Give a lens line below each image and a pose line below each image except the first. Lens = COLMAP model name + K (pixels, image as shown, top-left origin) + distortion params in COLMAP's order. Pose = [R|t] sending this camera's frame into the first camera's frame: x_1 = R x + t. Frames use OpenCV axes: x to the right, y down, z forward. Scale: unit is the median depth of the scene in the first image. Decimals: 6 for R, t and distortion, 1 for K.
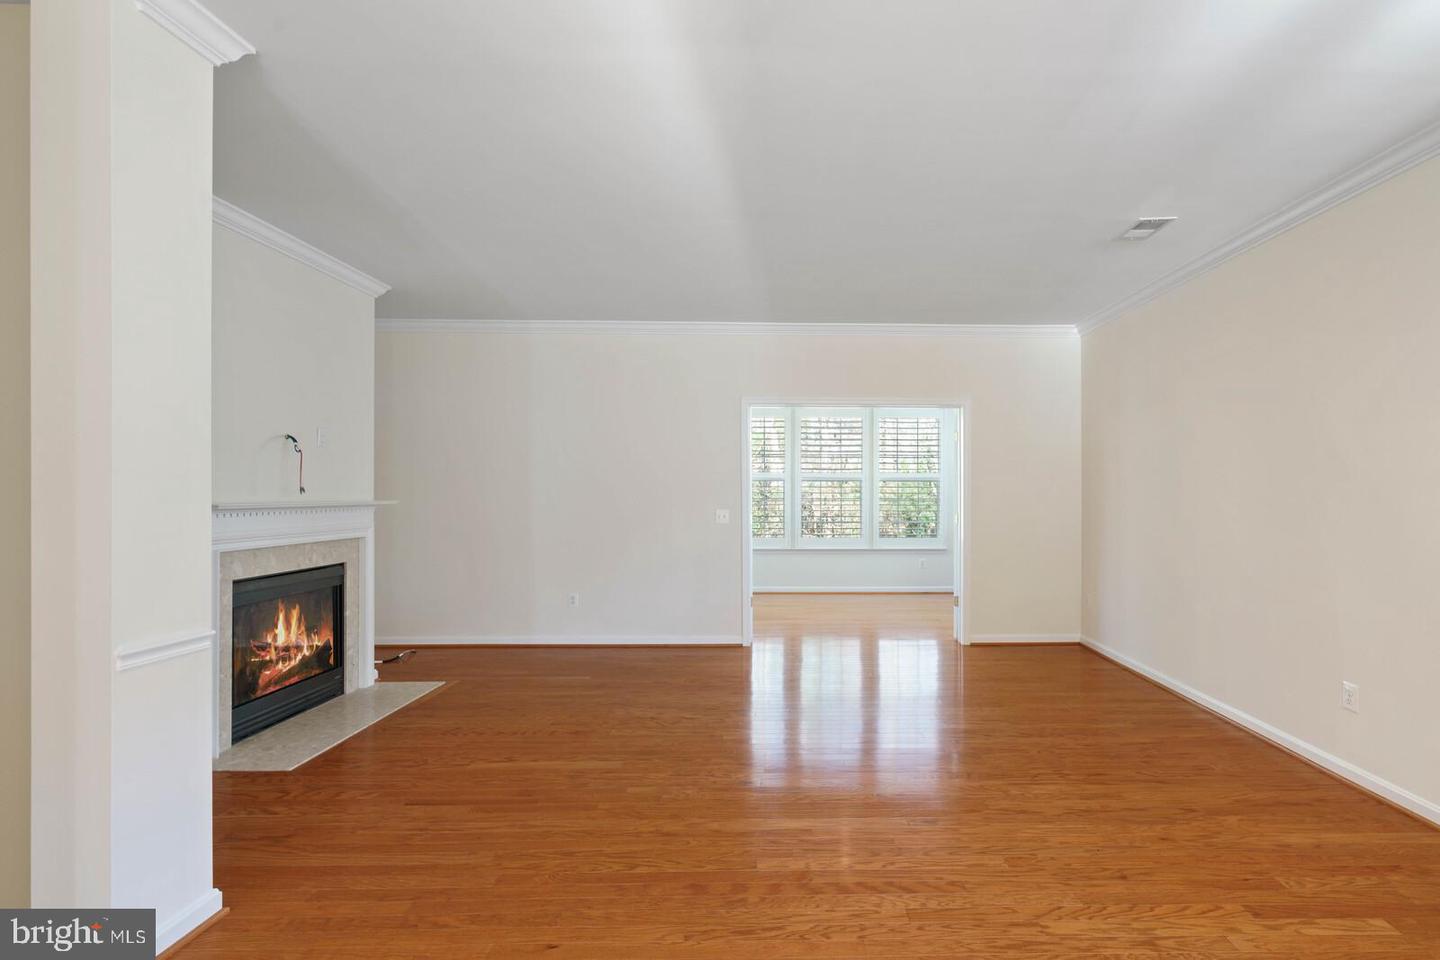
lens RADIAL K [[694.3, 0, 796.9], [0, 694.3, 482.8], [0, 0, 1]] dist [-0.000751, 0.000671]
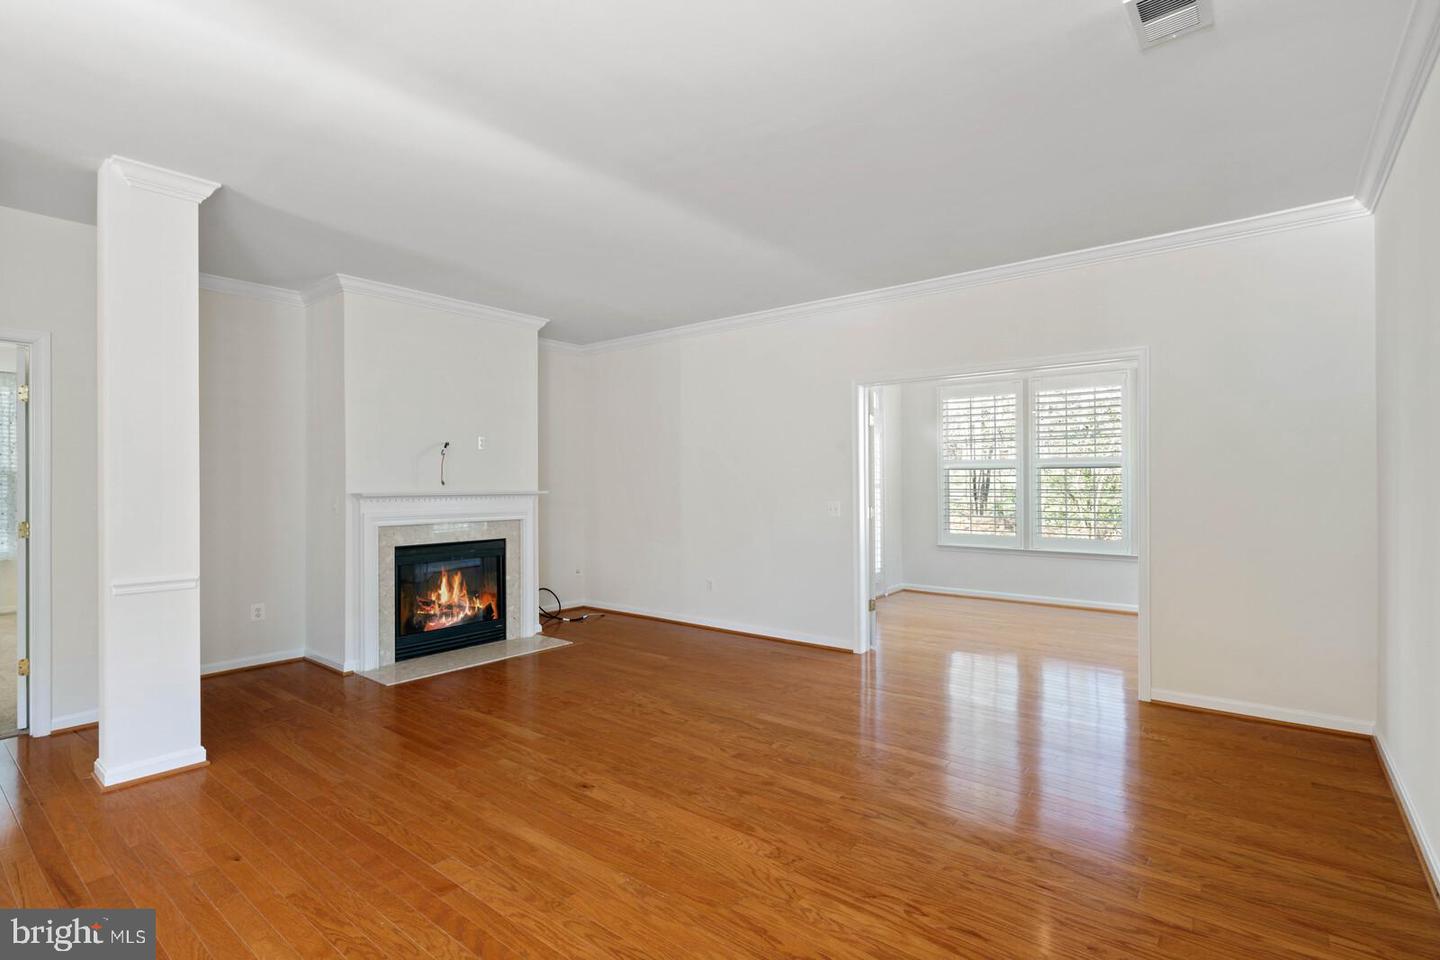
lens RADIAL K [[679.6, 0, 725.3], [0, 679.6, 477.6], [0, 0, 1]] dist [0.000751, 0.000072]
pose [[0.768813, -0.009486, -0.639404, 0.560542], [0.013400, 0.999909, 0.001278, 0.005834], [0.639334, -0.009550, 0.768870, 0.333800]]
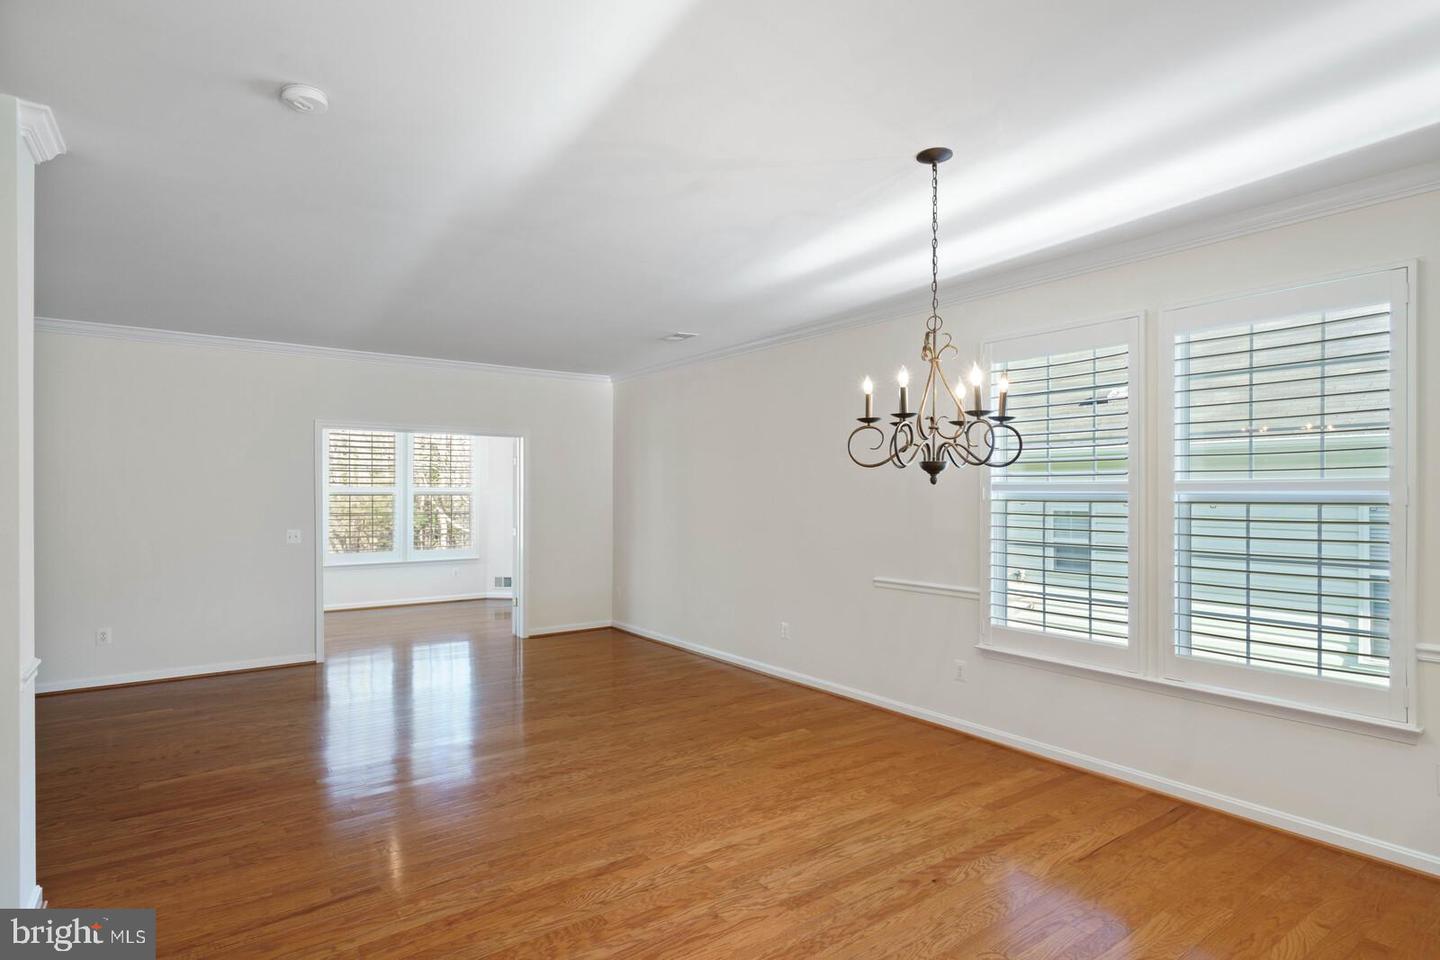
lens RADIAL K [[747.9, 0, 709.1], [0, 747.9, 487.7], [0, 0, 1]] dist [0.001119, 0.000716]
pose [[0.823407, 0.003108, 0.567443, -0.353834], [-0.005984, 0.999977, 0.003206, -0.046342], [-0.567420, -0.006035, 0.823406, -0.361807]]
